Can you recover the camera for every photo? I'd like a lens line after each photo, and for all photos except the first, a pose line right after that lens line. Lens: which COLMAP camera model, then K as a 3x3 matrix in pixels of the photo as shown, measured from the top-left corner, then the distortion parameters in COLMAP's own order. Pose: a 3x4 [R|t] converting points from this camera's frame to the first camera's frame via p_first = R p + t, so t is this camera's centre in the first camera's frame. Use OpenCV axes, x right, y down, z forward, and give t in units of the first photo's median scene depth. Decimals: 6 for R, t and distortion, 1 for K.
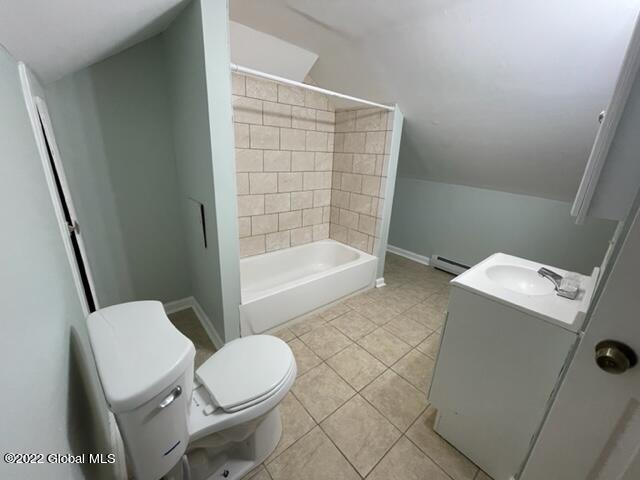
lens RADIAL K [[257.1, 0, 322.7], [0, 257.1, 238.9], [0, 0, 1]] dist [-0.004110, 0.000662]
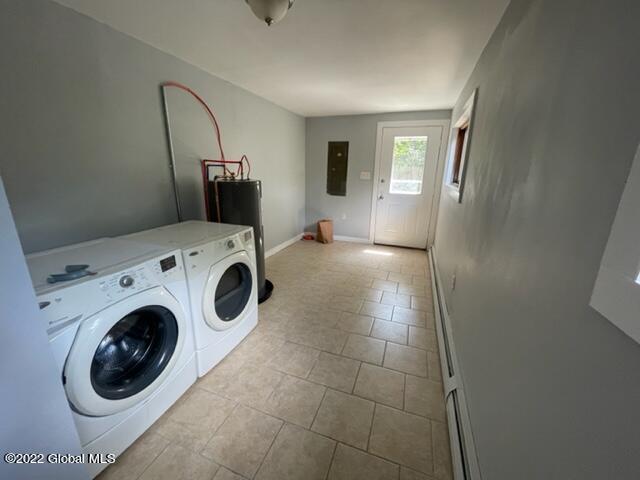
lens RADIAL K [[257.1, 0, 315.6], [0, 257.1, 240.6], [0, 0, 1]] dist [-0.004110, 0.000662]
pose [[0.488259, 0.188693, -0.852055, 2.719122], [-0.255226, 0.964533, 0.067348, -0.455049], [0.834544, 0.184583, 0.519101, 1.603101]]
